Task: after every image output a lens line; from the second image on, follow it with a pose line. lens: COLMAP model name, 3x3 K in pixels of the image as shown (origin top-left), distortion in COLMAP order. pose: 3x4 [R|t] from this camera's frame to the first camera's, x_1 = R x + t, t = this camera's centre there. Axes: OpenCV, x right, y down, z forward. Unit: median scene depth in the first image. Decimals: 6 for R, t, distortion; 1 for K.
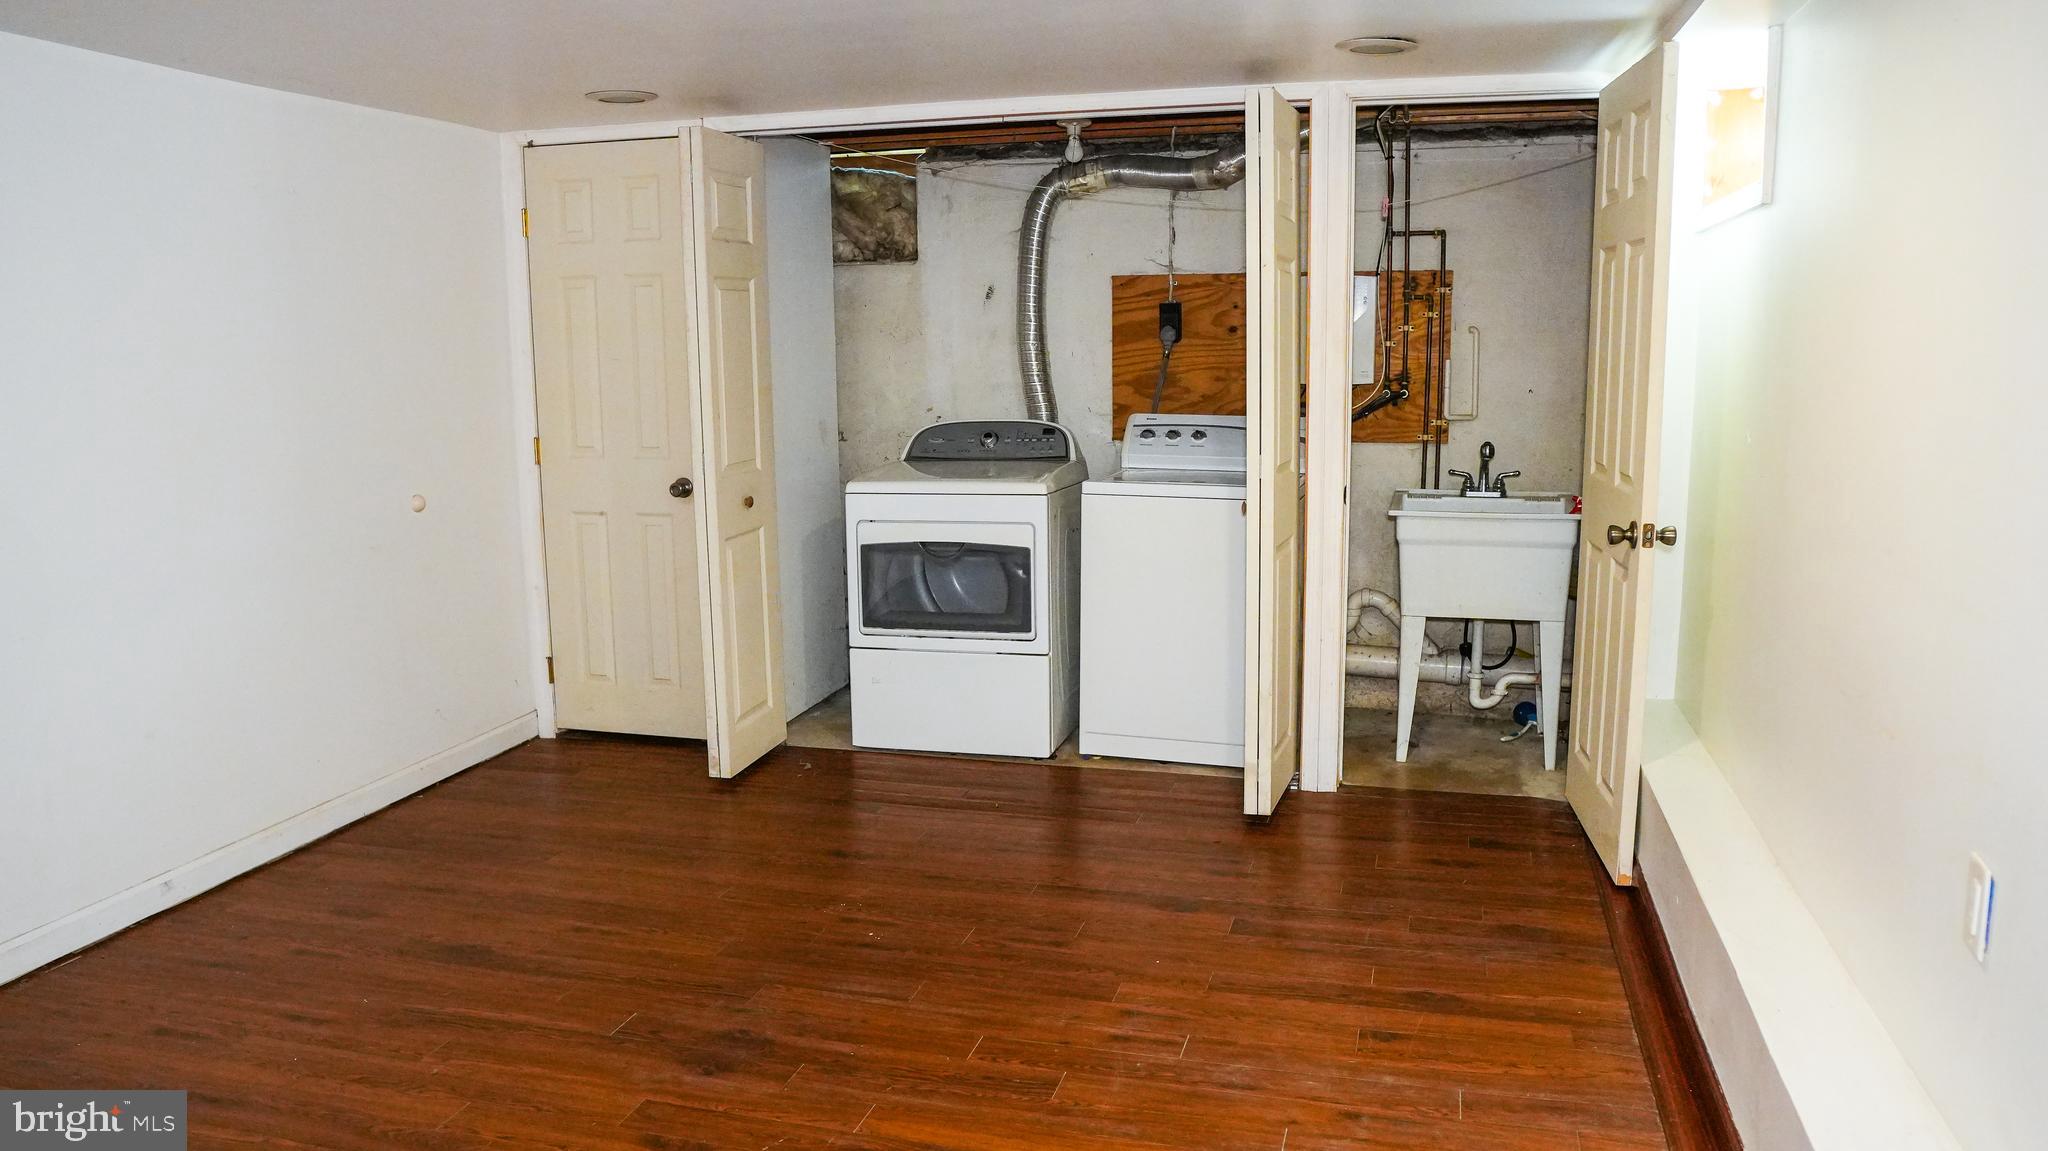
lens RADIAL K [[1456.0, 0, 1013.8], [0, 1456.0, 561.0], [0, 0, 1]] dist [-0.085755, 0.010426]
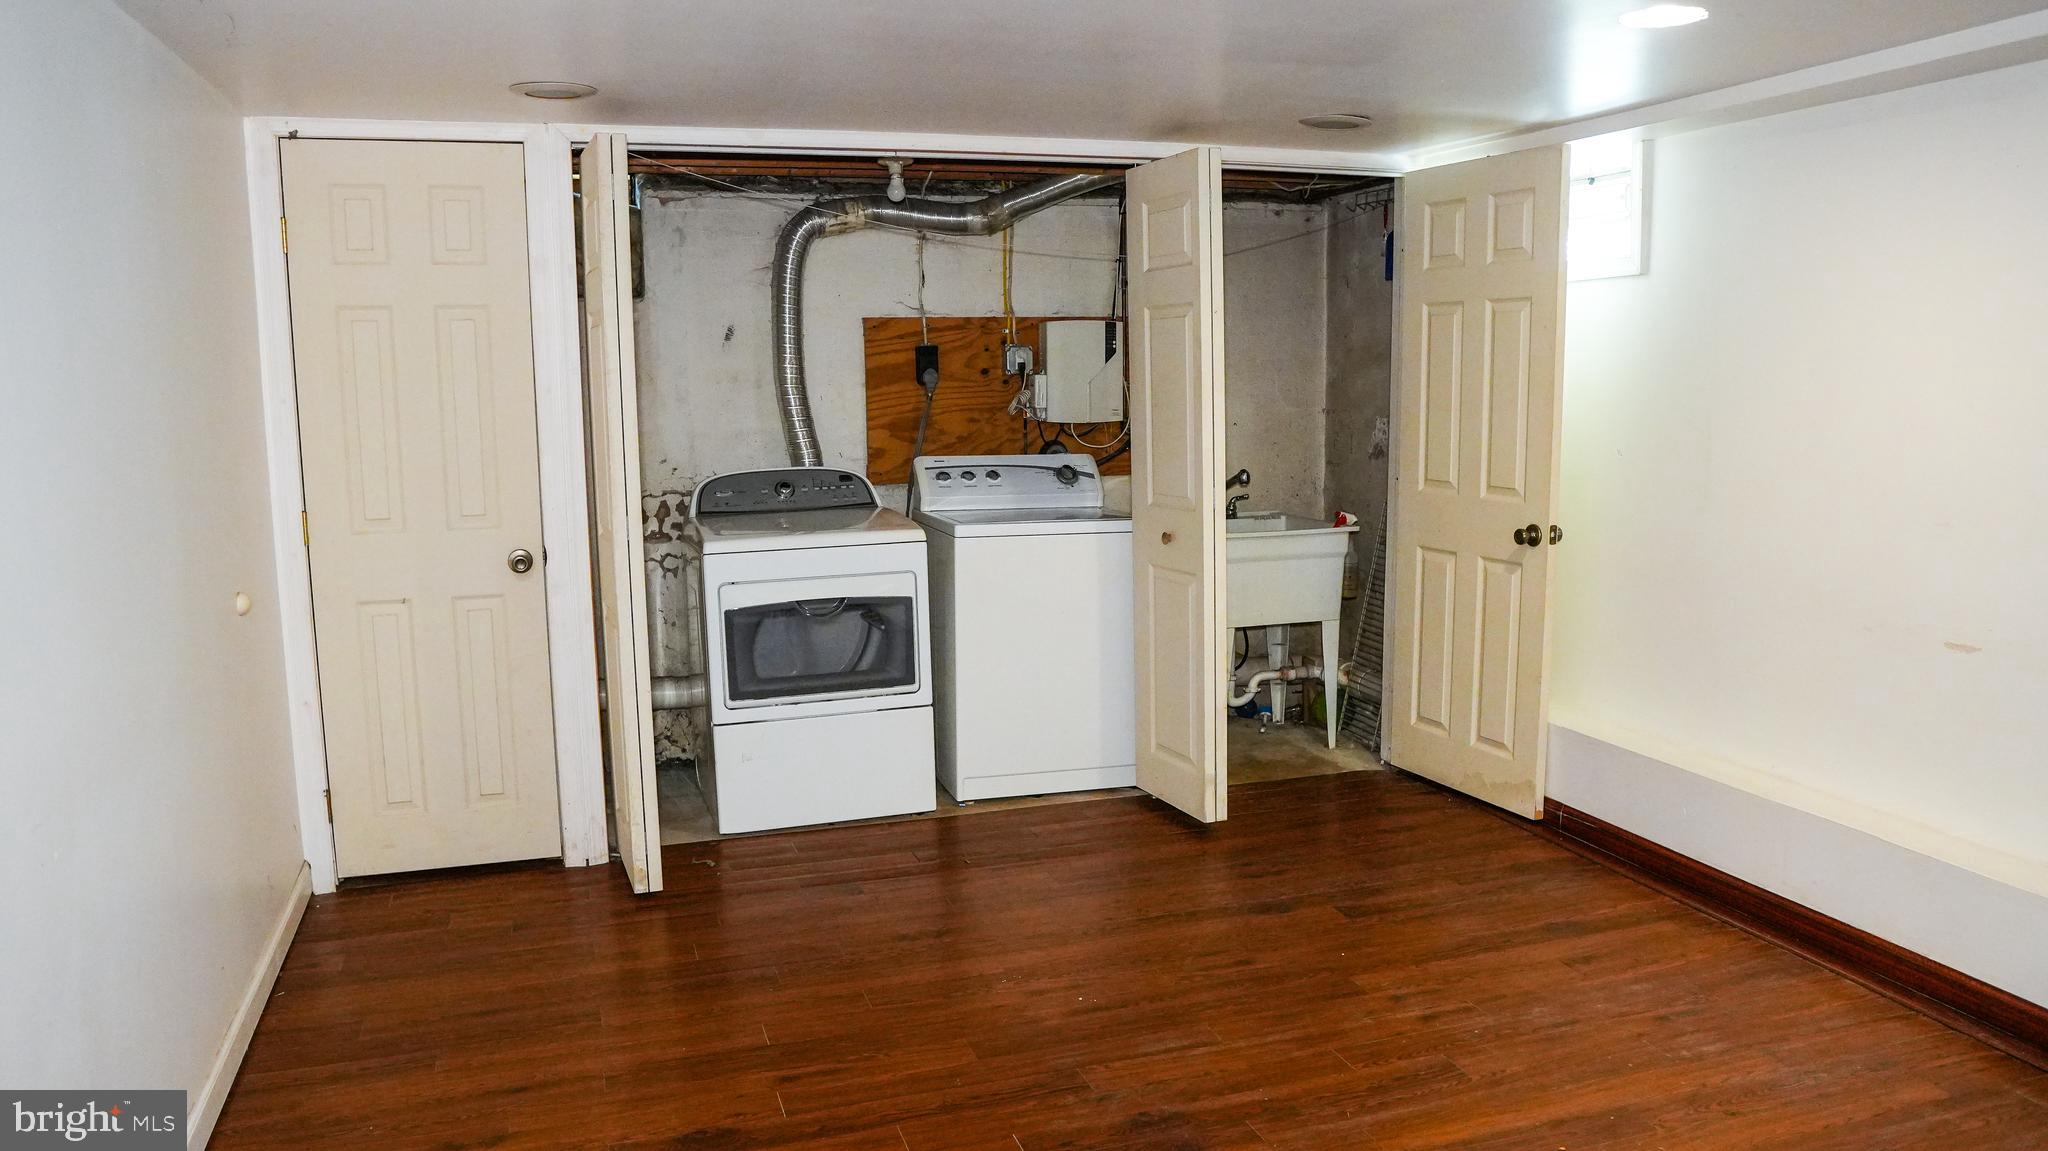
lens RADIAL K [[1456.0, 0, 1015.6], [0, 1456.0, 583.3], [0, 0, 1]] dist [-0.085755, 0.010426]
pose [[0.829544, -0.079532, 0.552749, -0.449920], [0.088816, 0.995998, 0.010017, -0.020783], [-0.551333, 0.040783, 0.833288, 0.150511]]
